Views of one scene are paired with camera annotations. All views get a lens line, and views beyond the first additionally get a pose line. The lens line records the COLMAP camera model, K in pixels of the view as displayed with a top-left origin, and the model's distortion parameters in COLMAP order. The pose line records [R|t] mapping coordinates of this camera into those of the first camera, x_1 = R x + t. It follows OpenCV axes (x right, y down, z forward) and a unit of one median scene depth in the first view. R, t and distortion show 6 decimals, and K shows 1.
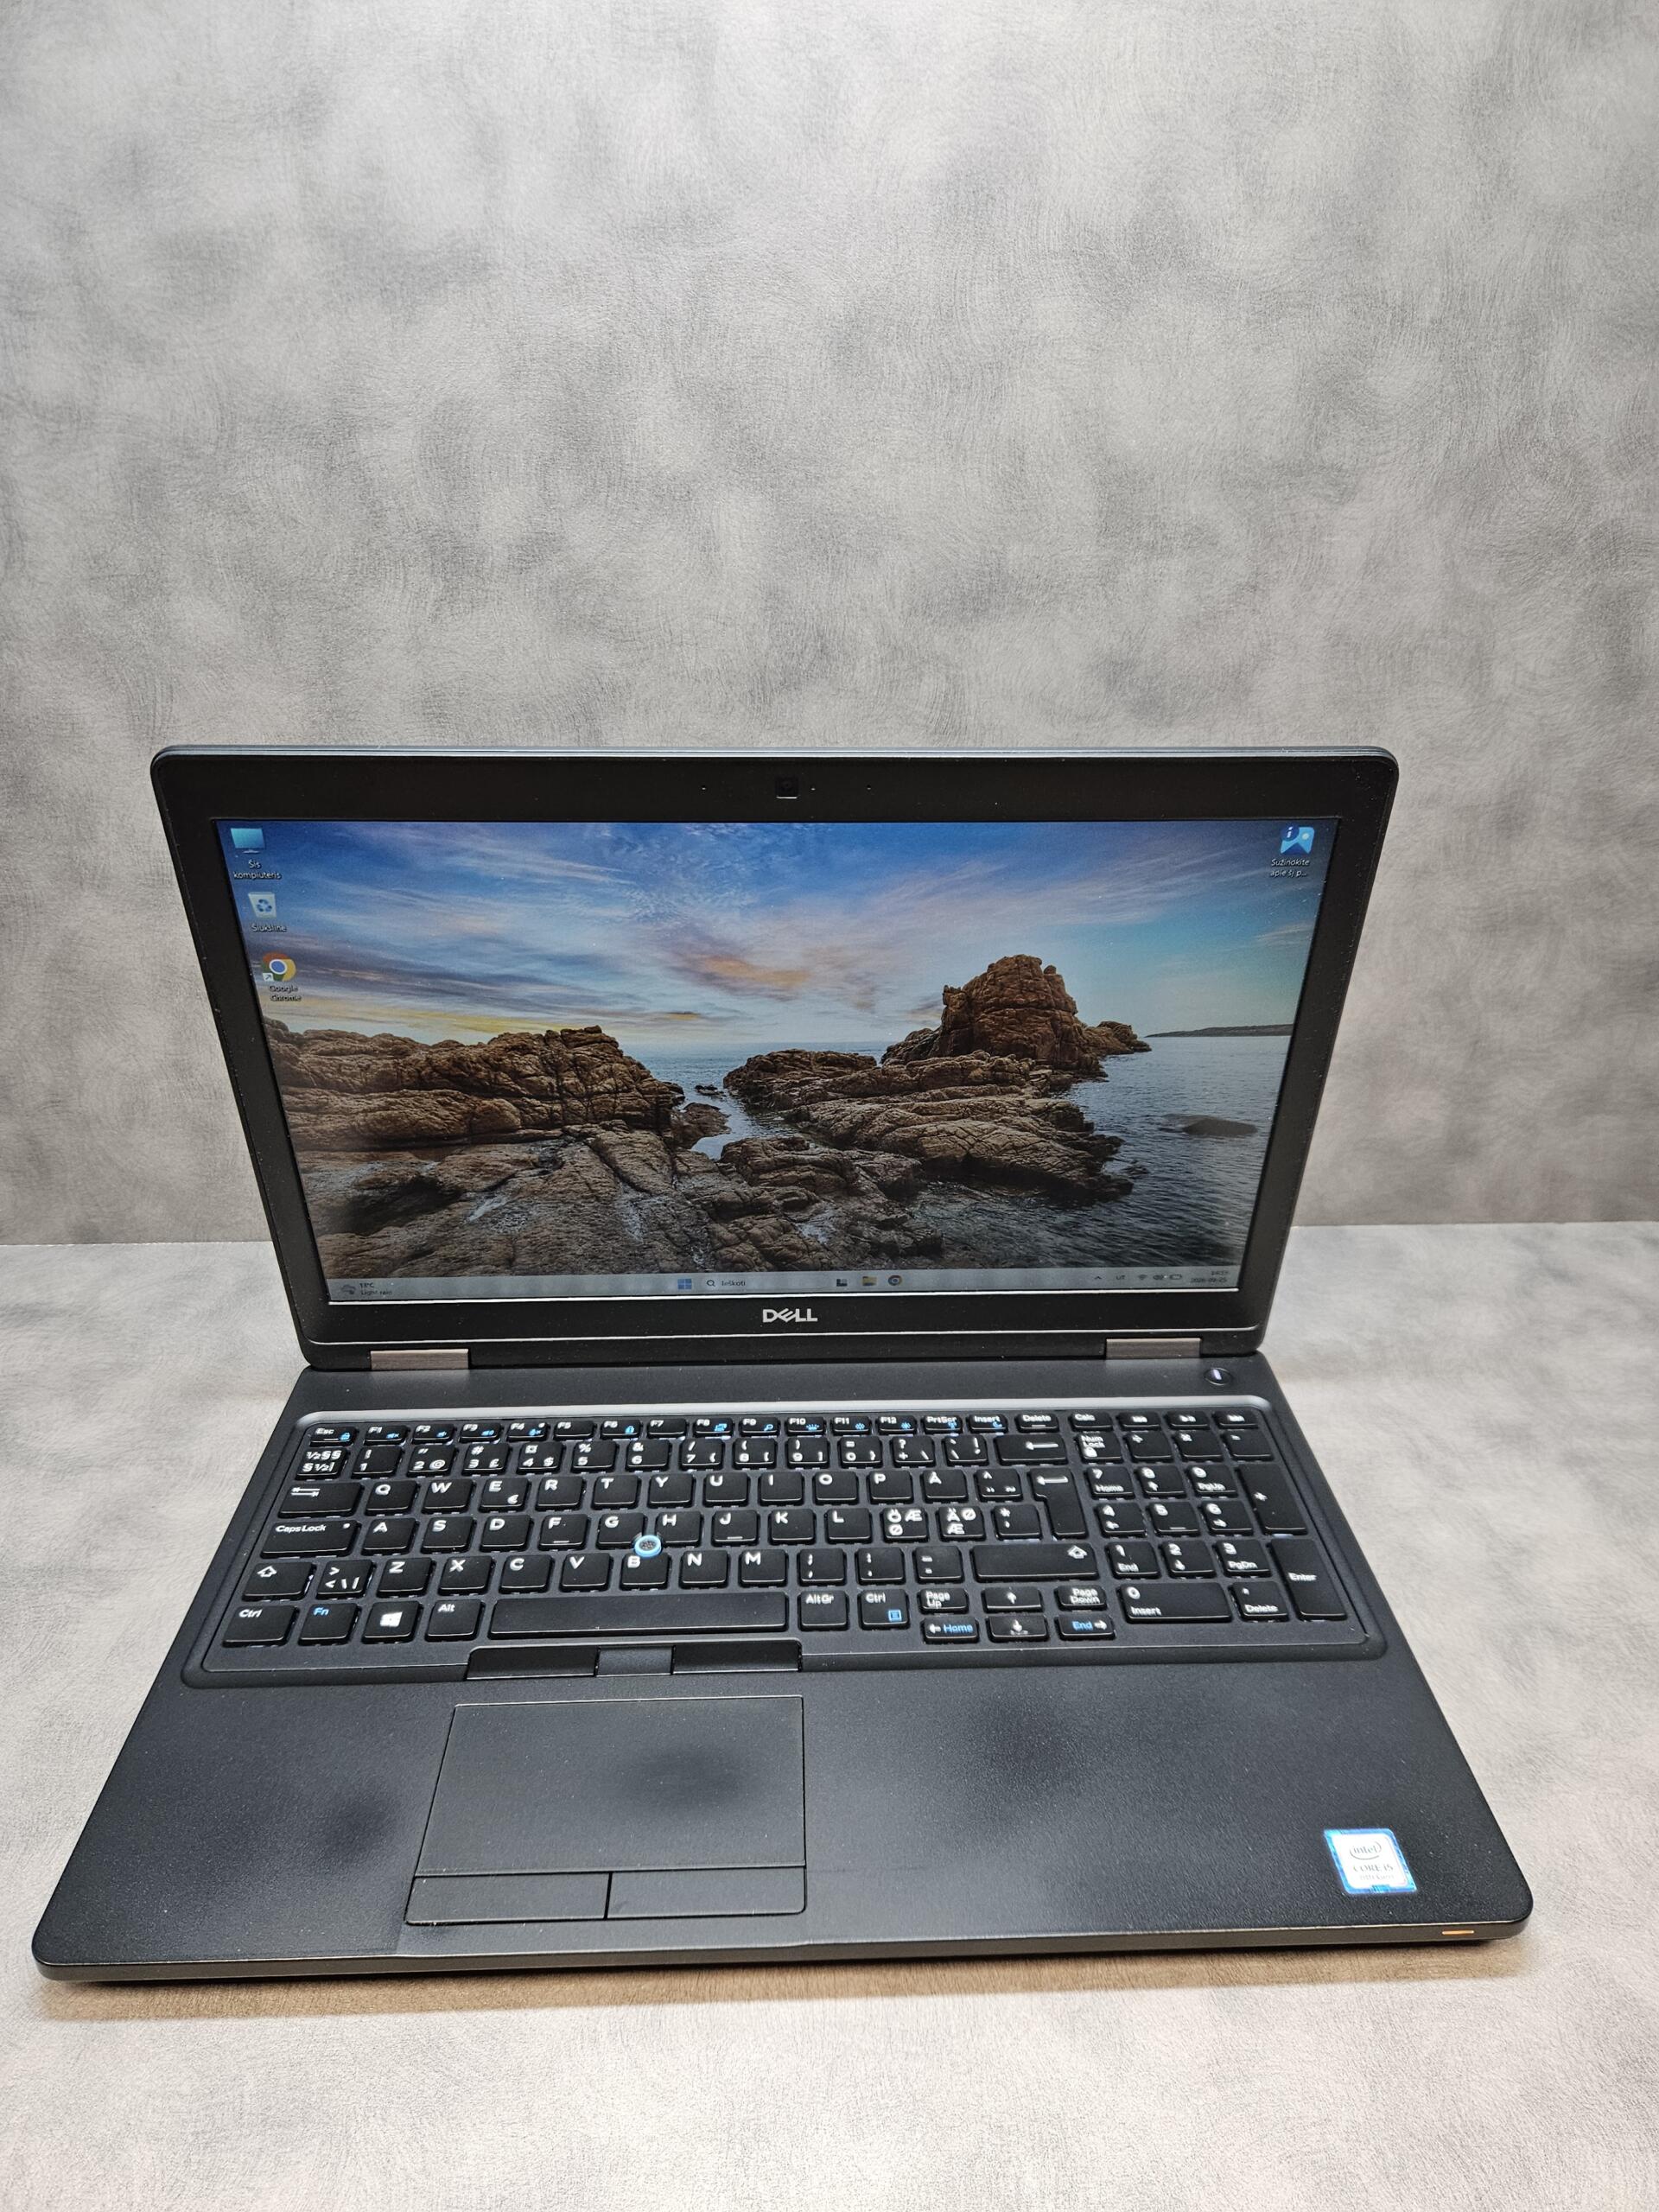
lens RADIAL K [[1489.0, 0, 864.8], [0, 1489.0, 1074.5], [0, 0, 1]] dist [0.049016, -0.078358]
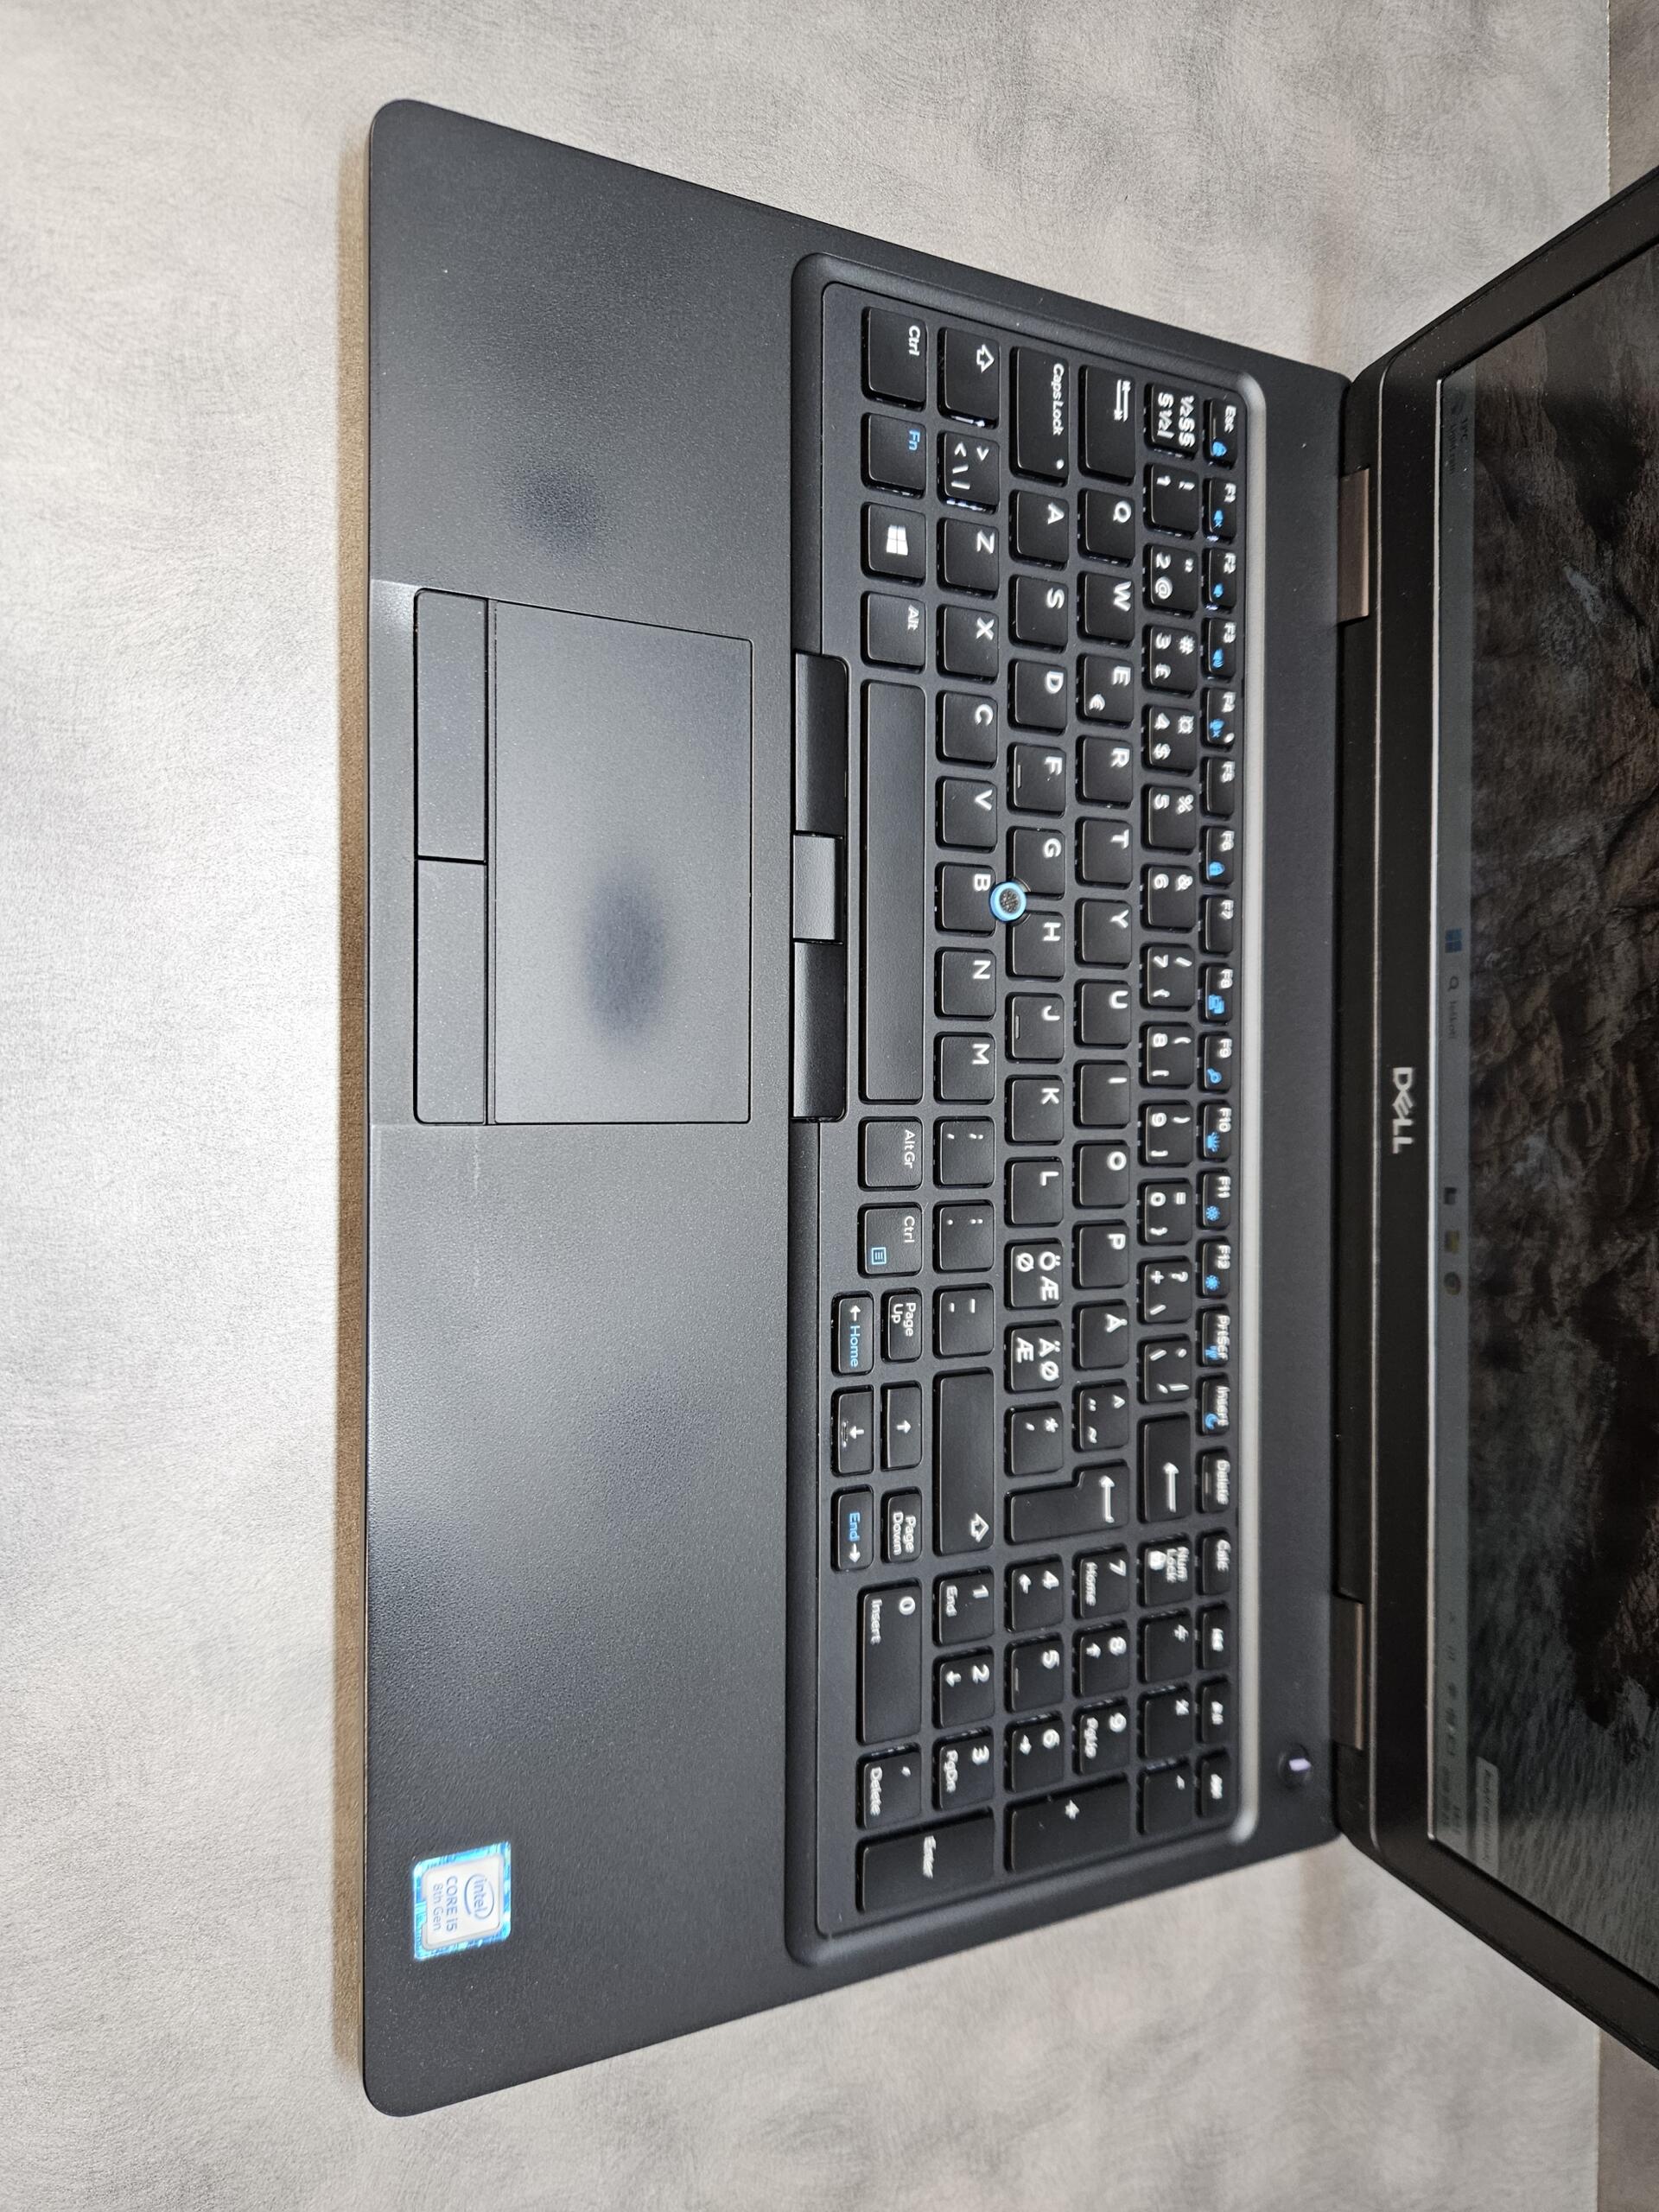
lens RADIAL K [[1532.8, 0, 829.5], [0, 1532.8, 1106.0], [0, 0, 1]] dist [0.041893, -0.057133]
pose [[-0.042737, 0.998579, -0.031850, -0.023278], [-0.788911, -0.014169, 0.614344, -0.051841], [0.613020, 0.051382, 0.788395, 0.371682]]
